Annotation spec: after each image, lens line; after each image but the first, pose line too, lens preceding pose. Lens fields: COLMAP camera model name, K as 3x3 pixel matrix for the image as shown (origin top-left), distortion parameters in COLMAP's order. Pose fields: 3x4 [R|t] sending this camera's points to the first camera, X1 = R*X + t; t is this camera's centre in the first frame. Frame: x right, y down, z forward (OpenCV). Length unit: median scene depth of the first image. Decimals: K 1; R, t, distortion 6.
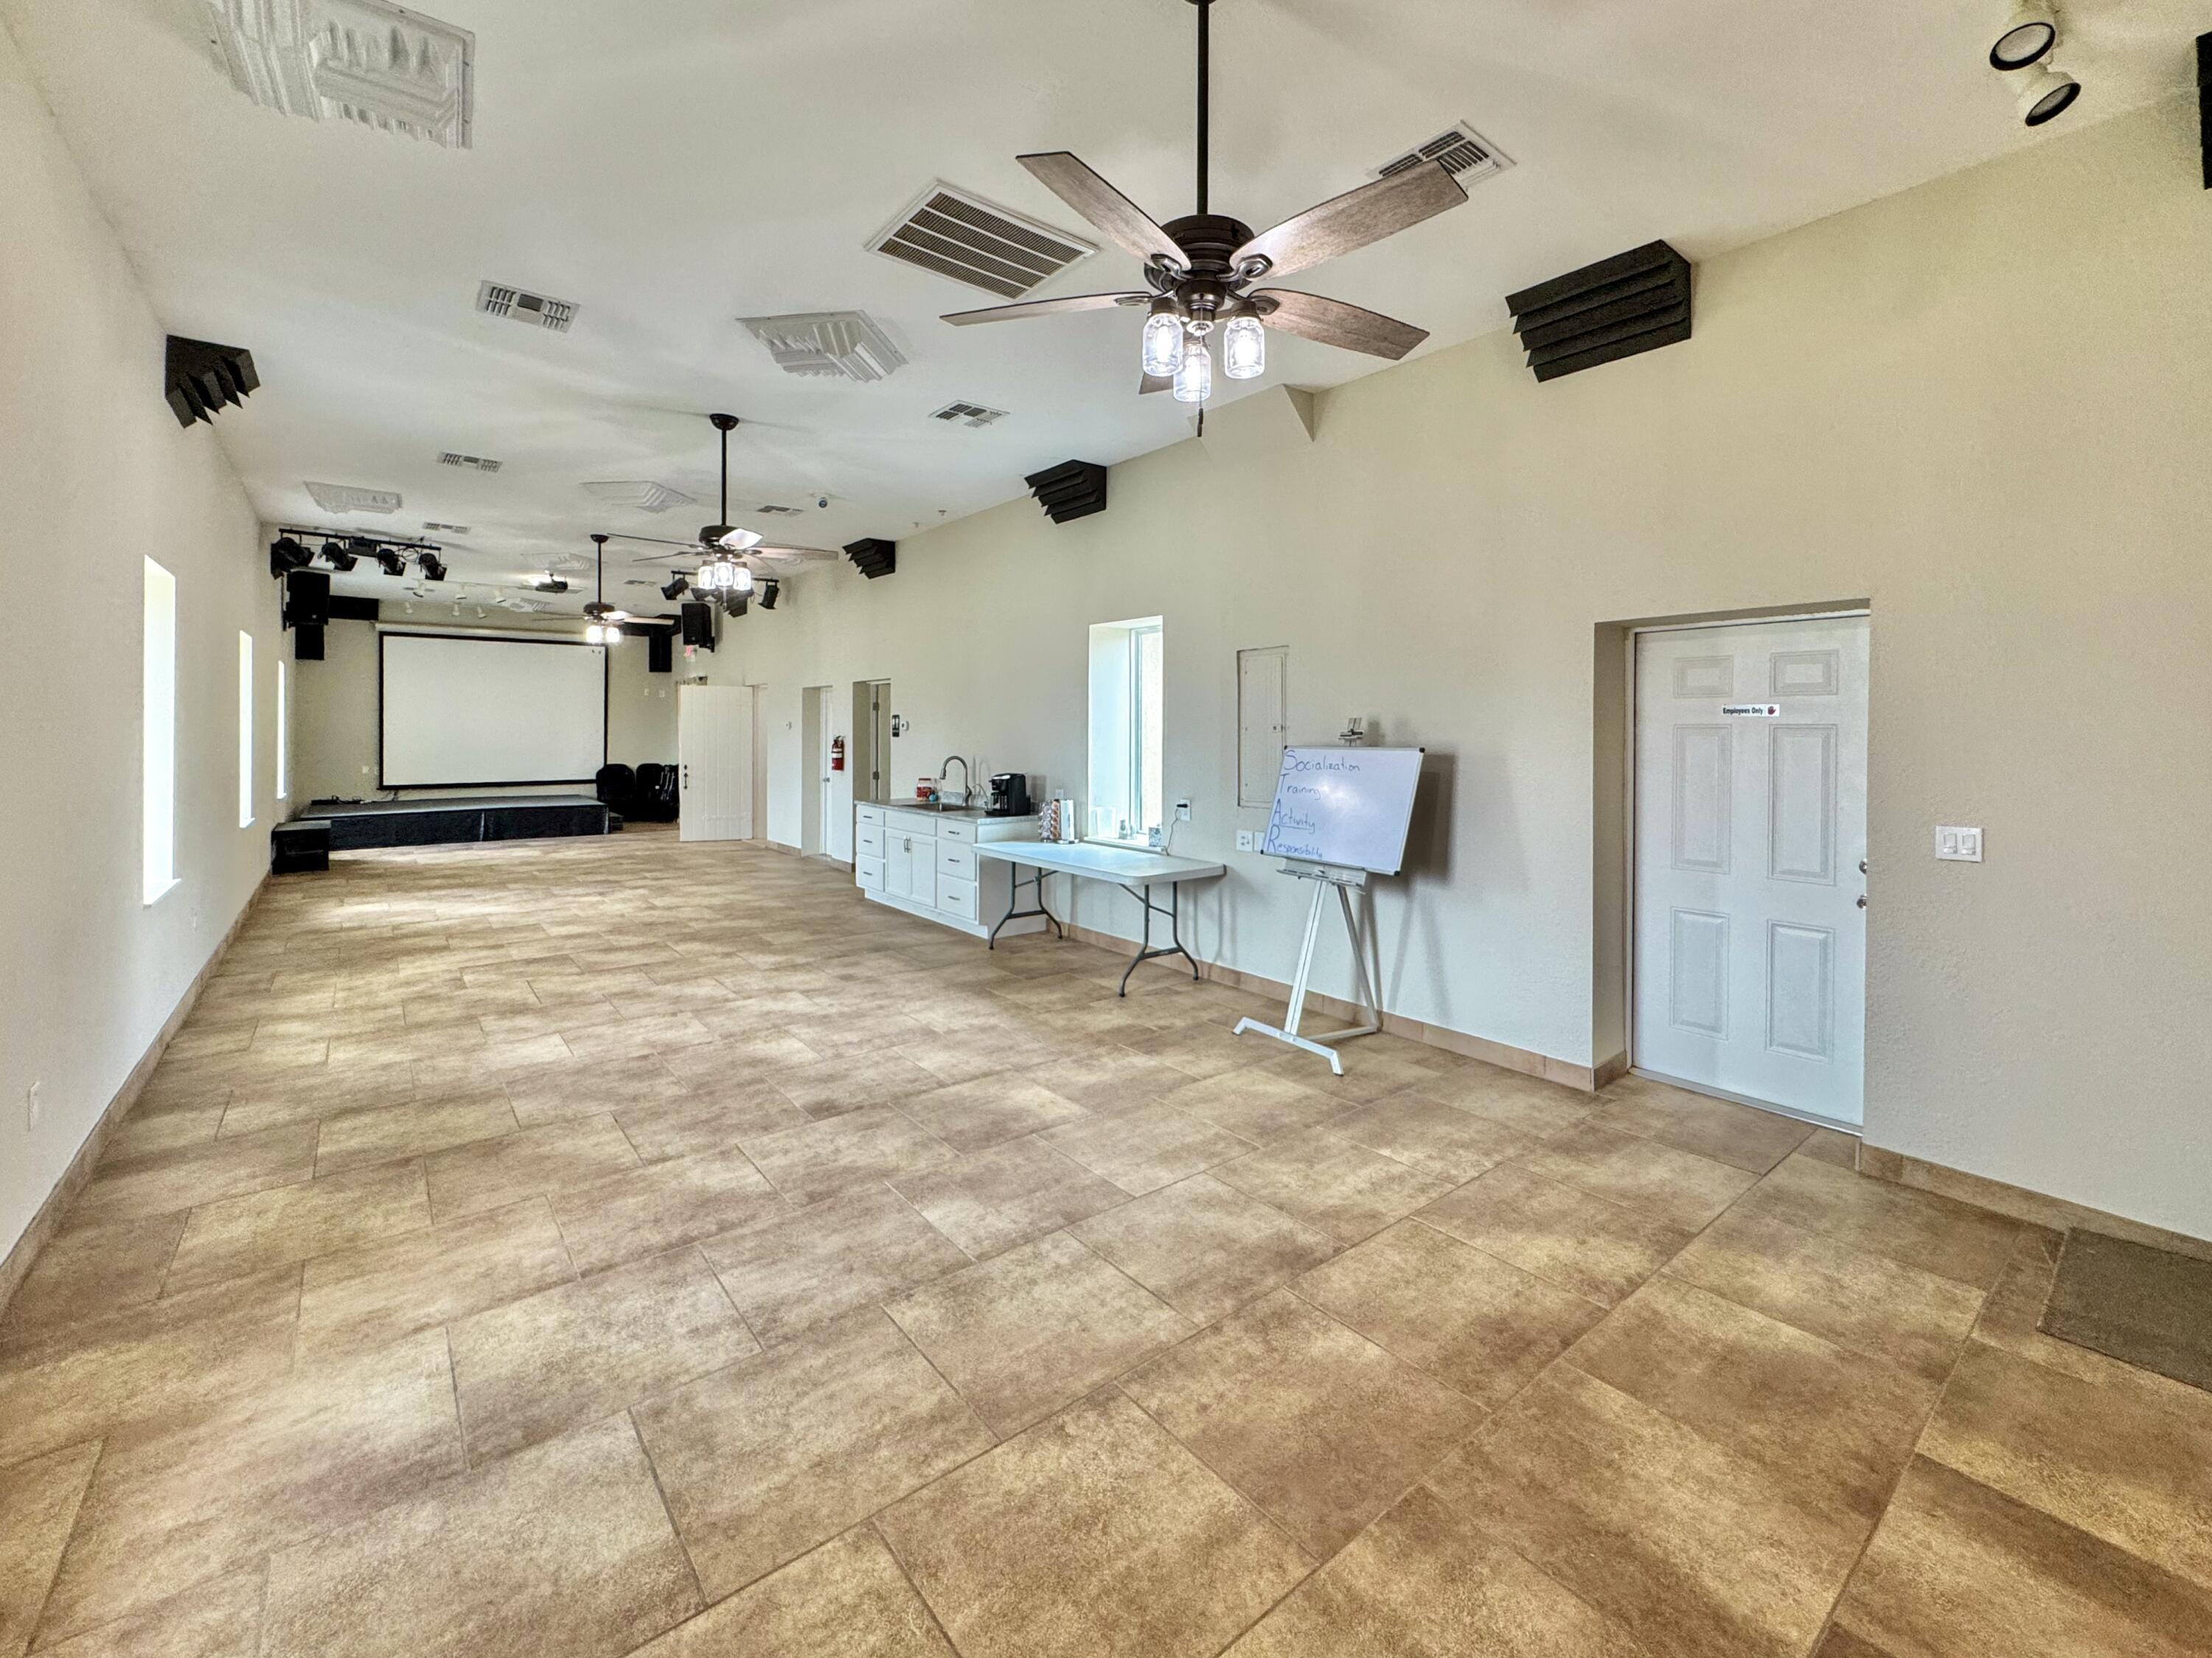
lens RADIAL K [[936.7, 0, 1103.0], [0, 936.7, 726.6], [0, 0, 1]] dist [-0.004828, 0.000915]
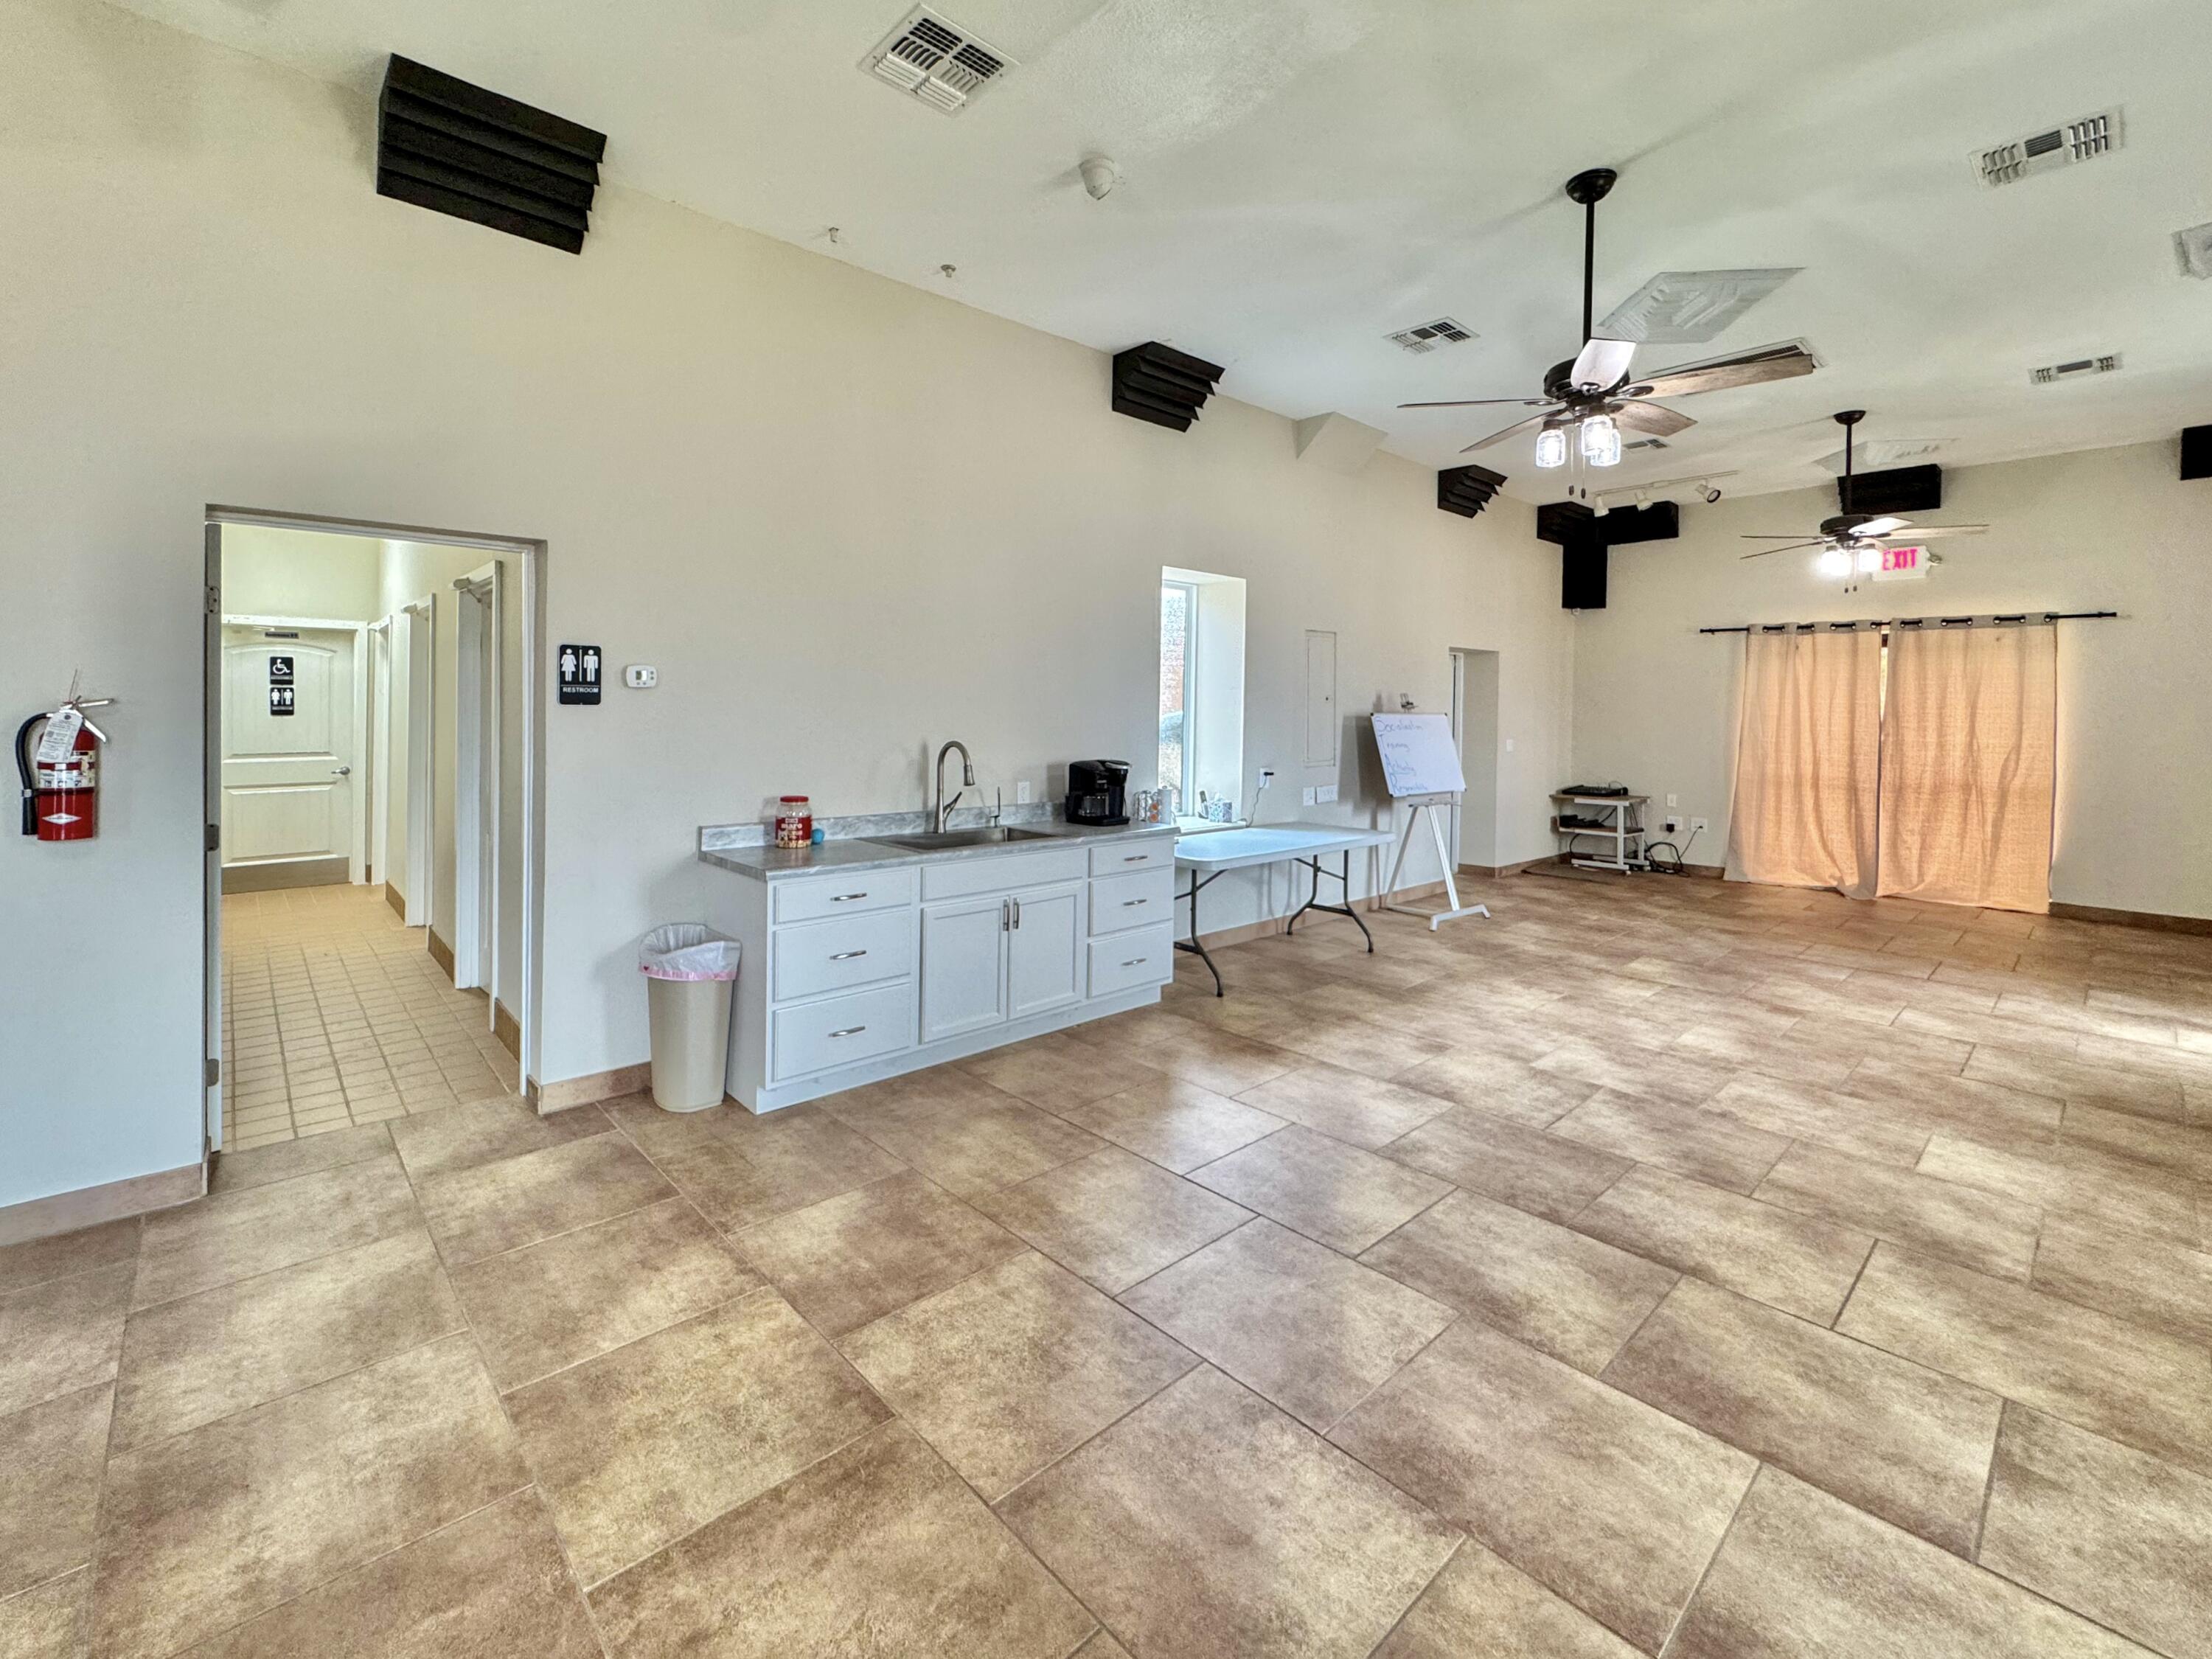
lens RADIAL K [[936.8, 0, 1087.7], [0, 936.8, 739.3], [0, 0, 1]] dist [-0.004828, 0.000915]
pose [[-0.057403, -0.047847, 0.997204, -1.181595], [-0.027652, 0.998544, 0.046319, 0.004496], [-0.997968, -0.024916, -0.058643, 1.605449]]
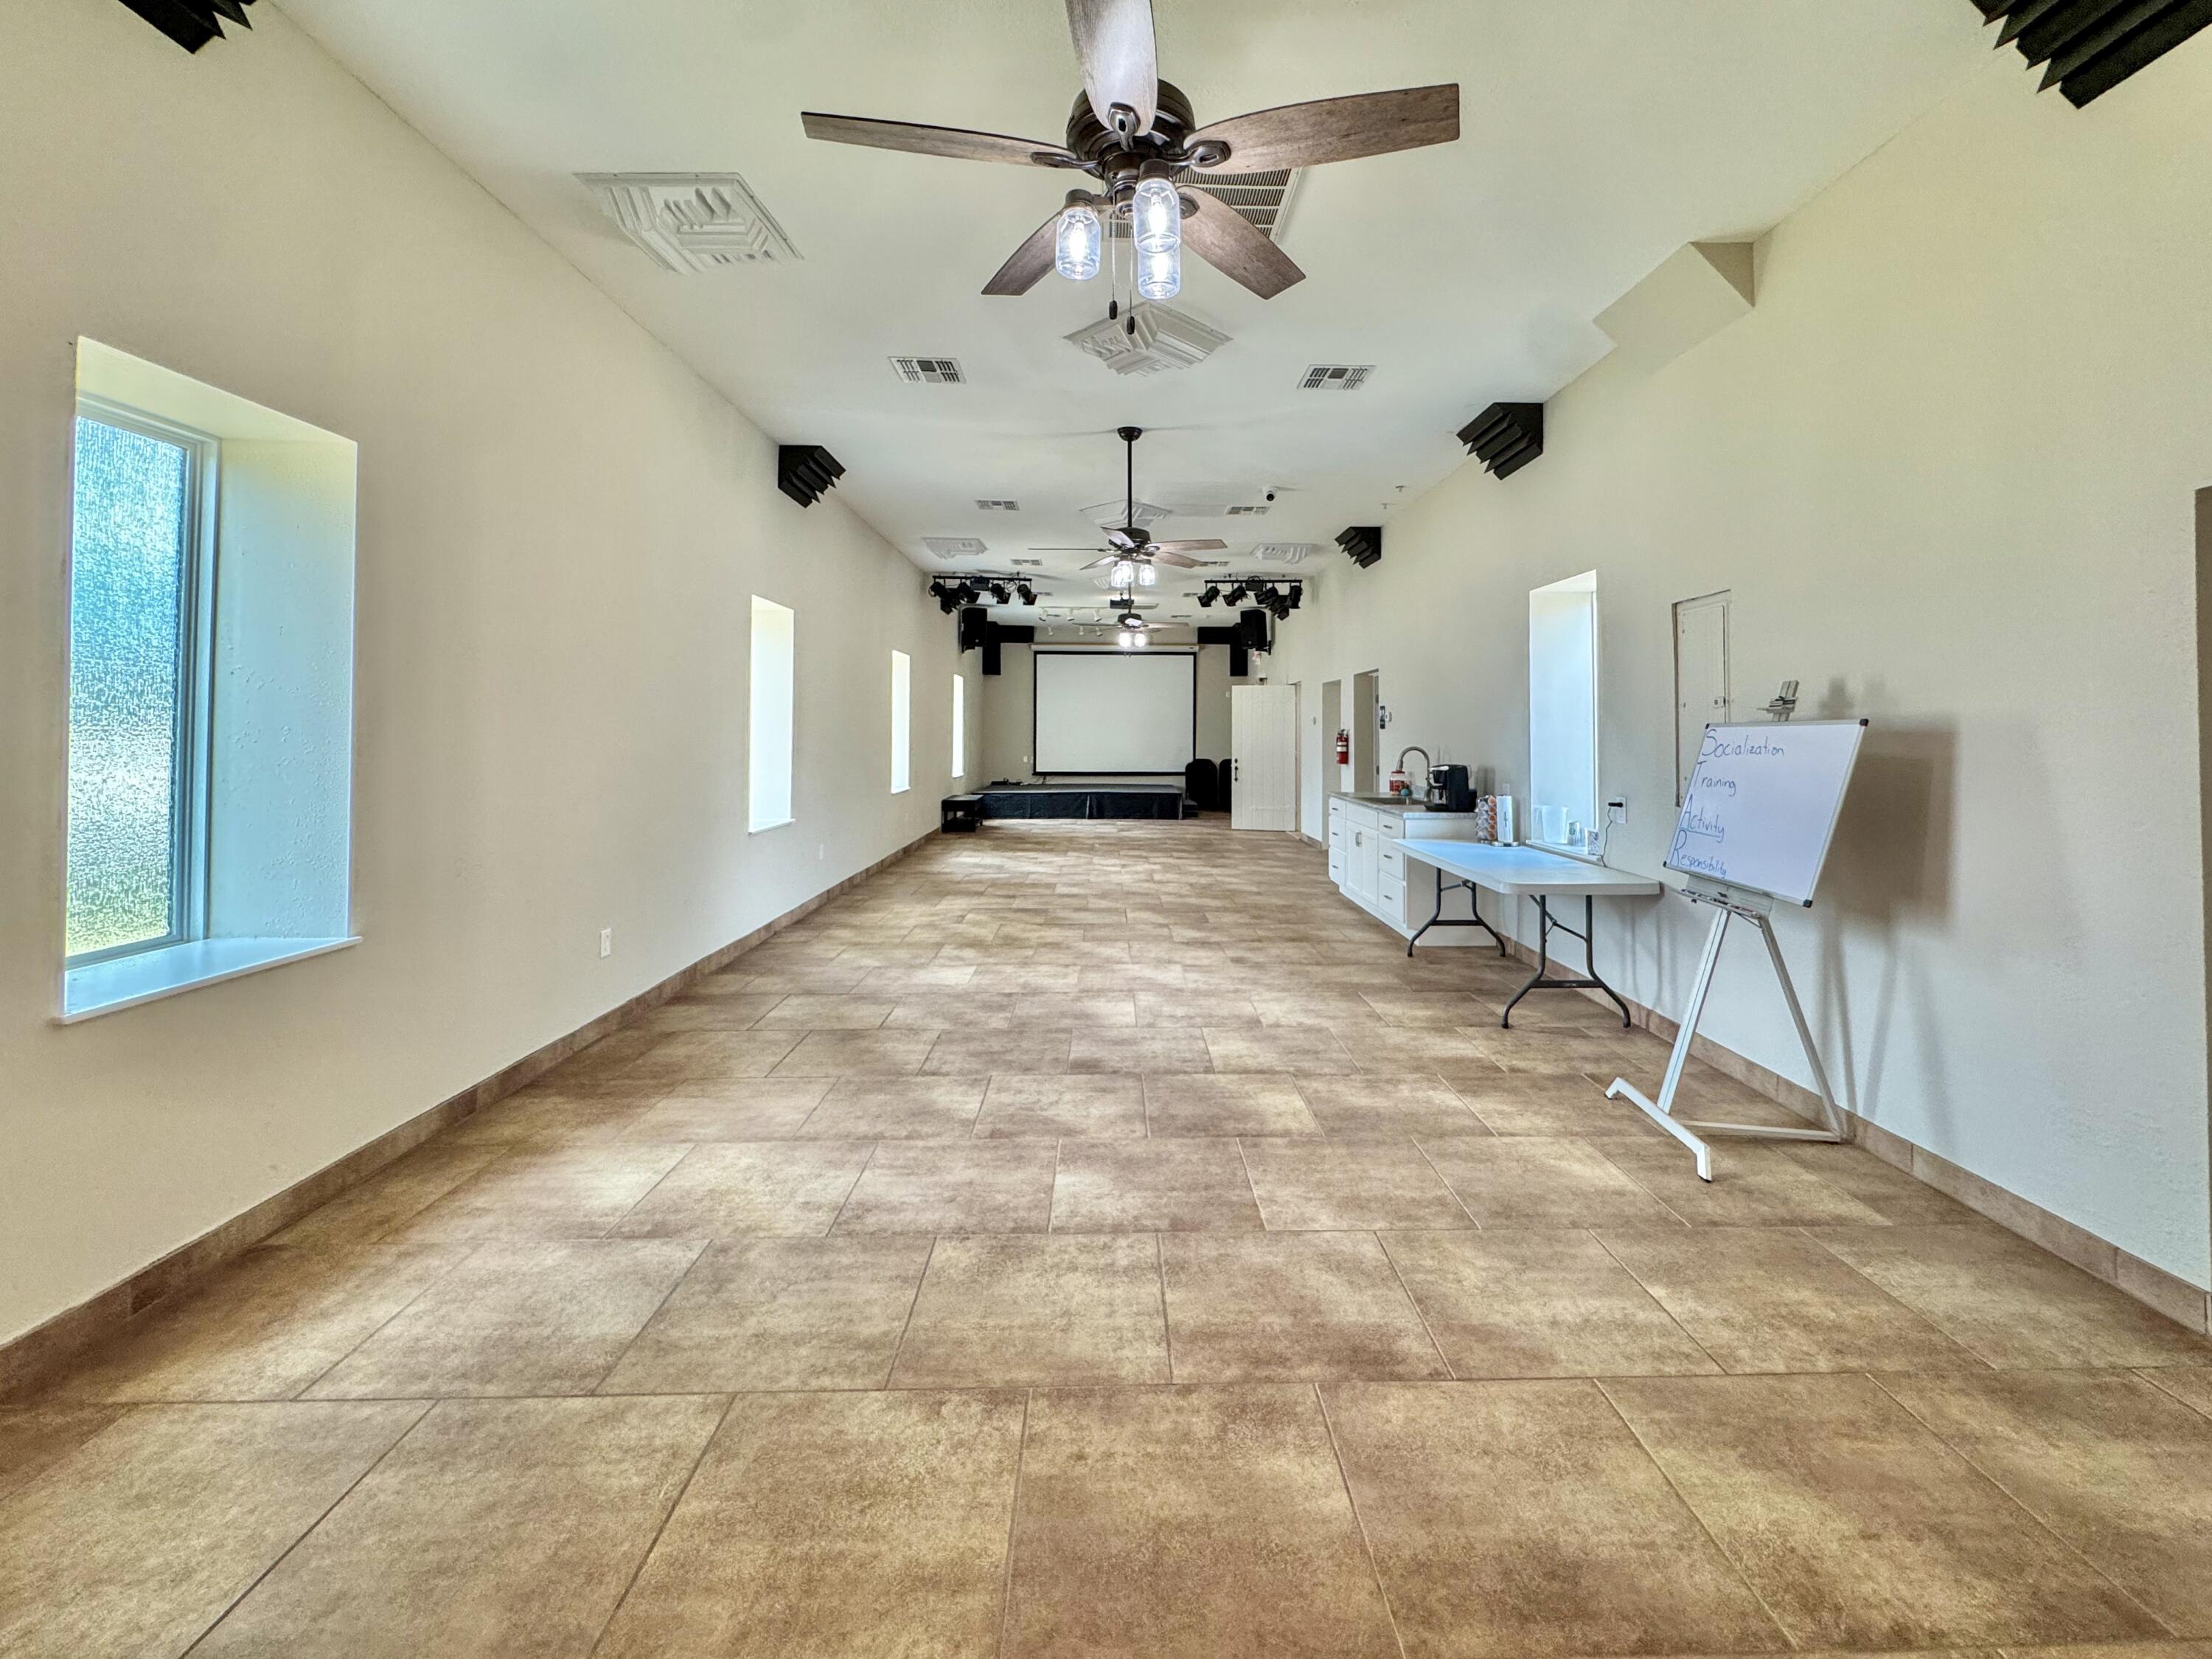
lens RADIAL K [[936.8, 0, 1151.2], [0, 936.8, 725.4], [0, 0, 1]] dist [-0.004828, 0.000915]
pose [[0.801718, -0.006033, -0.597672, 0.321029], [0.001167, 0.999963, -0.008529, 0.029364], [0.597702, 0.006140, 0.801695, 0.162915]]
